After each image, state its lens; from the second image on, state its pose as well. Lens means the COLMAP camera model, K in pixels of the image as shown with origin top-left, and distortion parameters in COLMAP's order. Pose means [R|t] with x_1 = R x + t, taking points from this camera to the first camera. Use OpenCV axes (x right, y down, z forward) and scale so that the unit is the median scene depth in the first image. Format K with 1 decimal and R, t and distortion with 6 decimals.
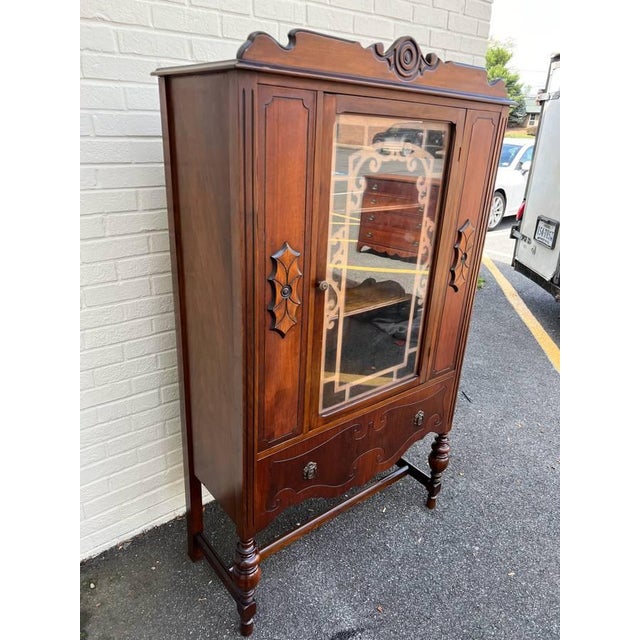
lens RADIAL K [[478.8, 0, 323.2], [0, 478.8, 319.4], [0, 0, 1]] dist [0.059165, -0.064566]
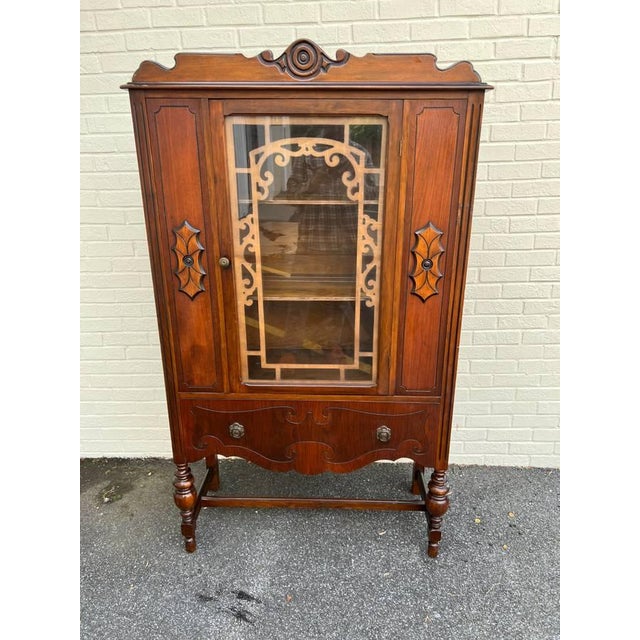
lens RADIAL K [[478.8, 0, 326.8], [0, 478.8, 323.3], [0, 0, 1]] dist [0.059165, -0.064566]
pose [[0.756403, 0.168262, -0.632093, 0.886396], [-0.206110, 0.978431, 0.013812, 0.007279], [0.620784, 0.119833, 0.774769, 0.243161]]
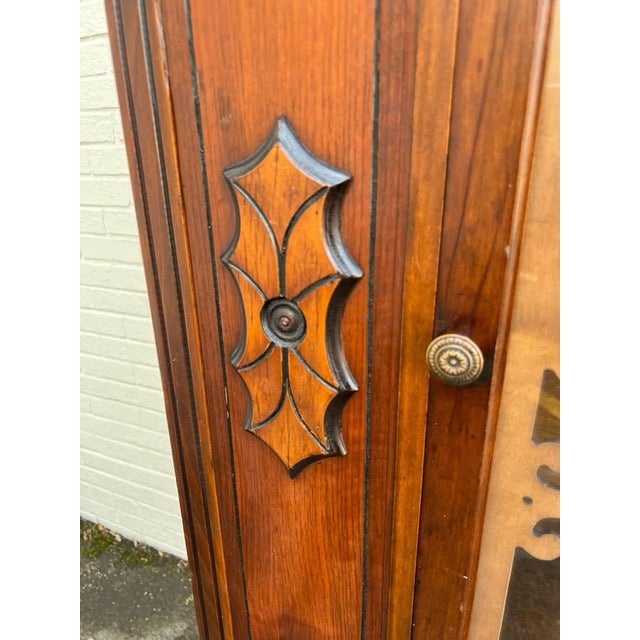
lens RADIAL K [[478.8, 0, 326.8], [0, 478.8, 319.8], [0, 0, 1]] dist [0.059165, -0.064566]
pose [[0.444488, 0.270244, -0.854048, 0.139853], [-0.299844, 0.943296, 0.142431, -0.091823], [0.844111, 0.192772, 0.500315, 0.780322]]
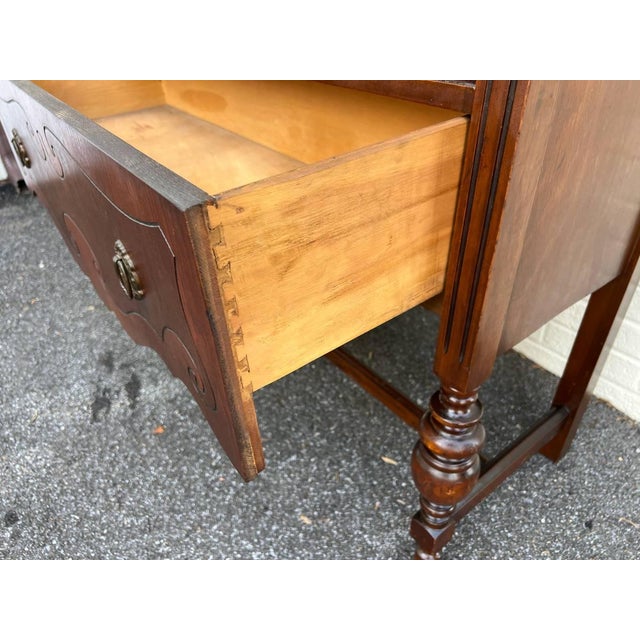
lens RADIAL K [[478.8, 0, 324.0], [0, 478.8, 334.8], [0, 0, 1]] dist [0.059165, -0.064566]
pose [[-0.018723, 0.555286, -0.831449, 0.669709], [-0.359731, 0.772163, 0.523792, 0.148666], [0.932868, 0.308904, 0.185296, 1.284711]]
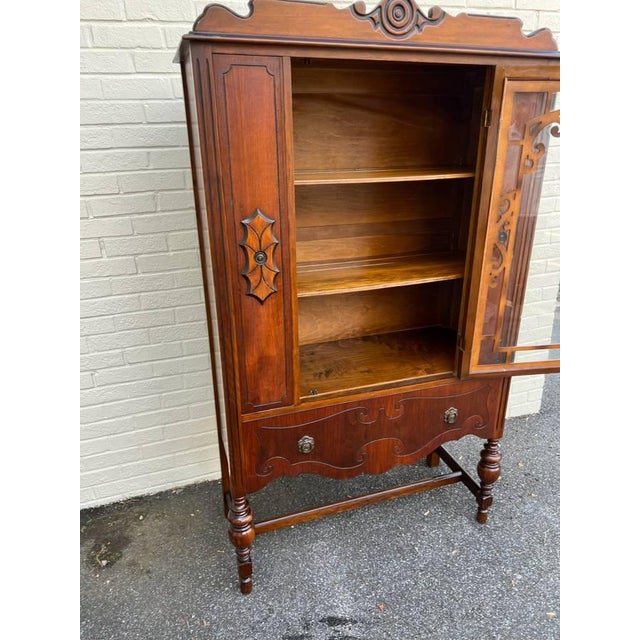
lens RADIAL K [[478.8, 0, 325.0], [0, 478.8, 318.0], [0, 0, 1]] dist [0.059165, -0.064566]
pose [[0.935999, 0.075509, -0.343809, 0.365584], [-0.079232, 0.996851, 0.003229, 0.049260], [0.342970, 0.024218, 0.939034, 0.073903]]
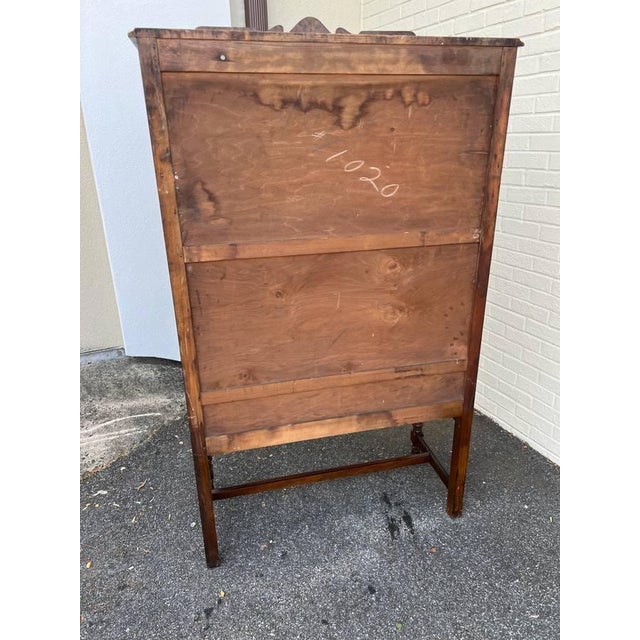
lens RADIAL K [[478.8, 0, 328.0], [0, 478.8, 321.3], [0, 0, 1]] dist [0.059165, -0.064566]
pose [[-0.203913, 0.322201, -0.924449, 1.203809], [-0.364699, 0.851321, 0.377158, -0.173969], [0.908523, 0.414053, -0.056089, 0.794681]]
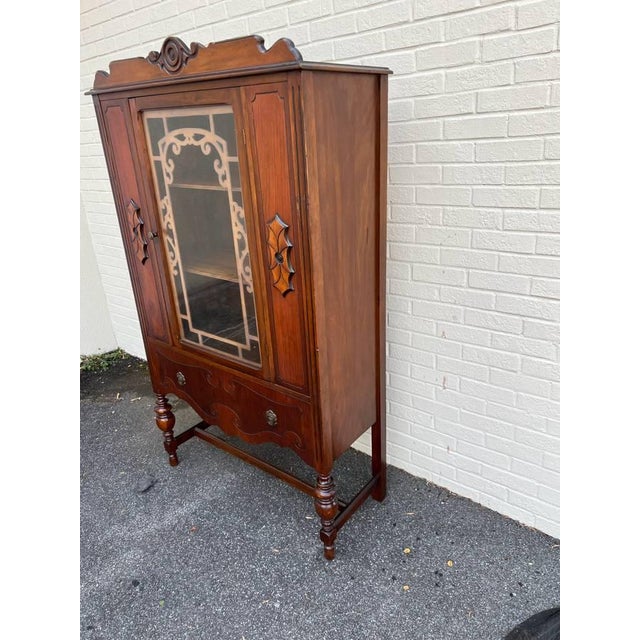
lens RADIAL K [[478.8, 0, 322.6], [0, 478.8, 323.4], [0, 0, 1]] dist [0.059165, -0.064566]
pose [[0.229096, 0.318809, -0.919715, 1.375444], [-0.306347, 0.920447, 0.242754, -0.304711], [0.923941, 0.226138, 0.308537, 1.003128]]
